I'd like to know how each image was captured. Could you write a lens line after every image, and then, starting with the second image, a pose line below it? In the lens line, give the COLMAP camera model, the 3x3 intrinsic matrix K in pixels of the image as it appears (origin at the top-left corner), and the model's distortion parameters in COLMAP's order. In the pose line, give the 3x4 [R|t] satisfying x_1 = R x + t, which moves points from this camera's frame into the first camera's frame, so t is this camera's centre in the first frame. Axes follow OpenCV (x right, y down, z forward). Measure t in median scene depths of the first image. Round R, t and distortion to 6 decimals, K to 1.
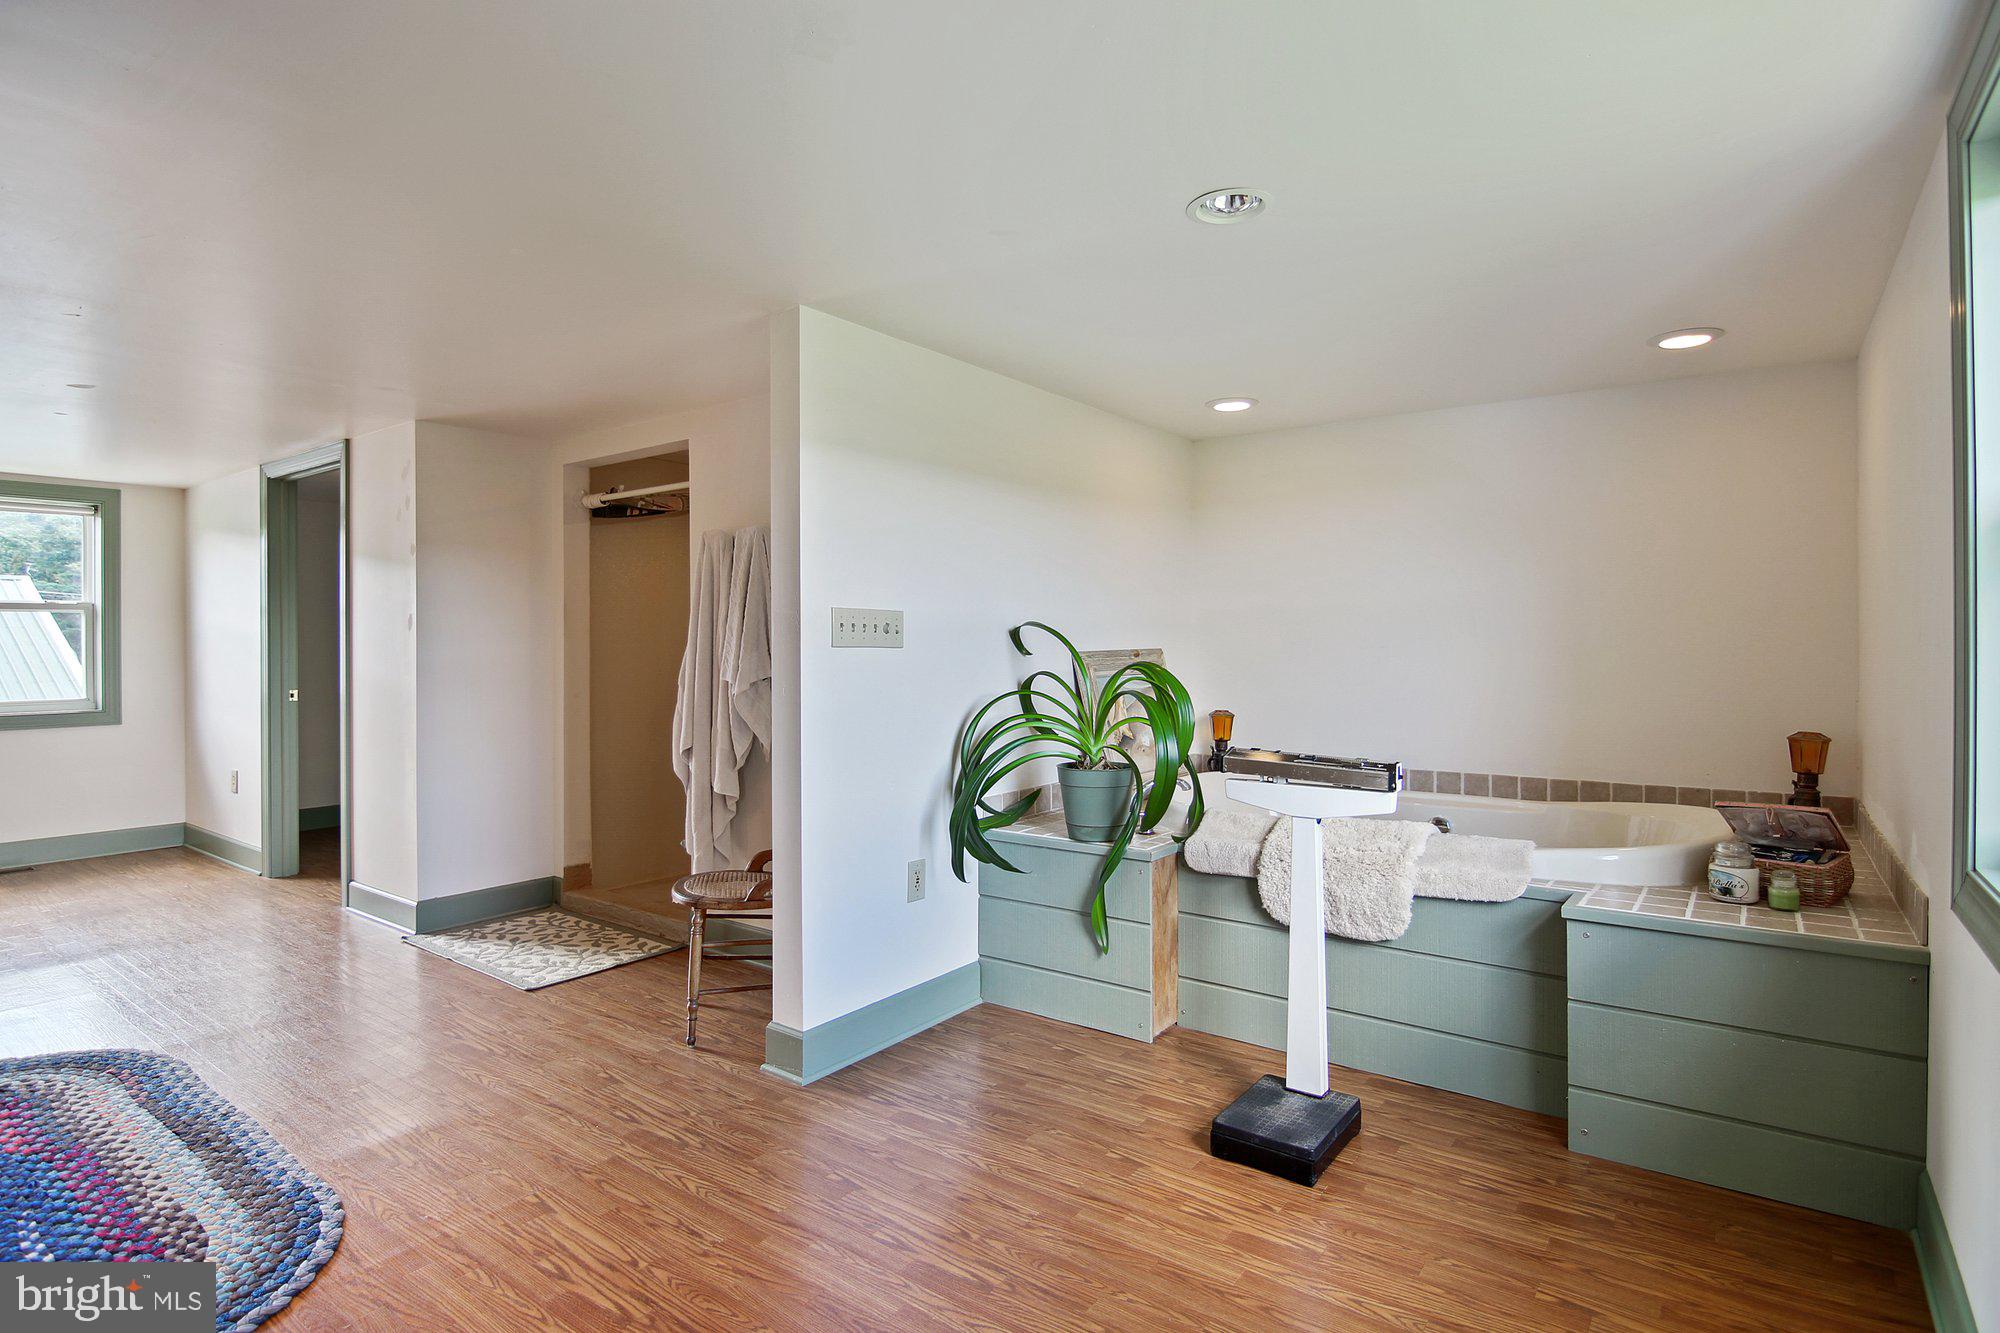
lens RADIAL K [[1041.0, 0, 999.5], [0, 1041.0, 652.1], [0, 0, 1]] dist [-0.002226, -0.000099]
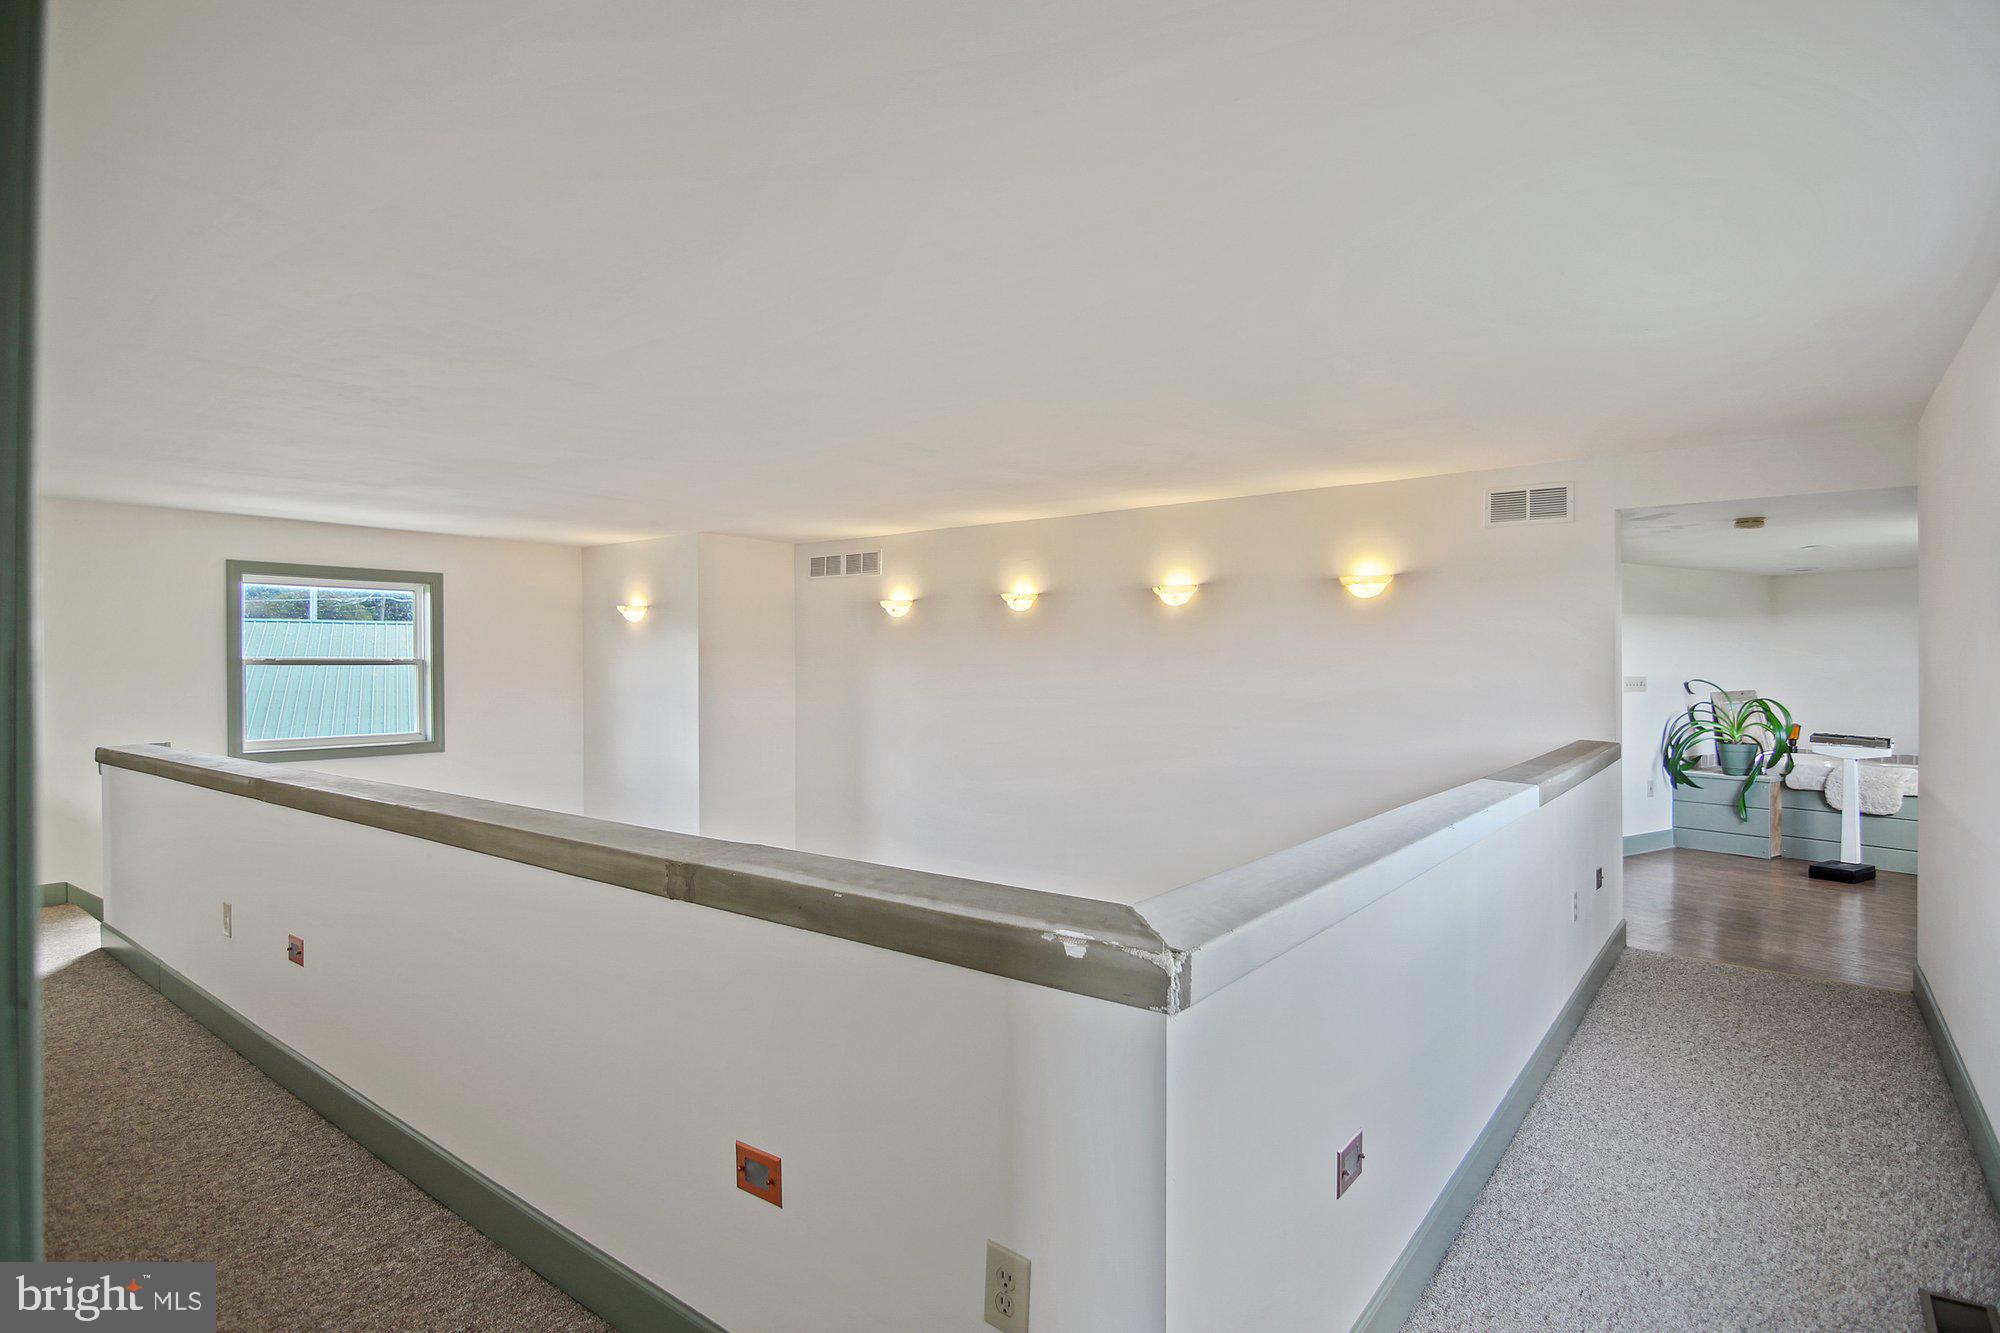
lens RADIAL K [[1041.0, 0, 999.5], [0, 1041.0, 652.1], [0, 0, 1]] dist [-0.002226, -0.000099]
pose [[0.924971, 0.000820, -0.380036, -0.570701], [-0.008181, 0.999809, -0.017756, -0.041468], [0.379949, 0.019533, 0.924801, -1.843547]]
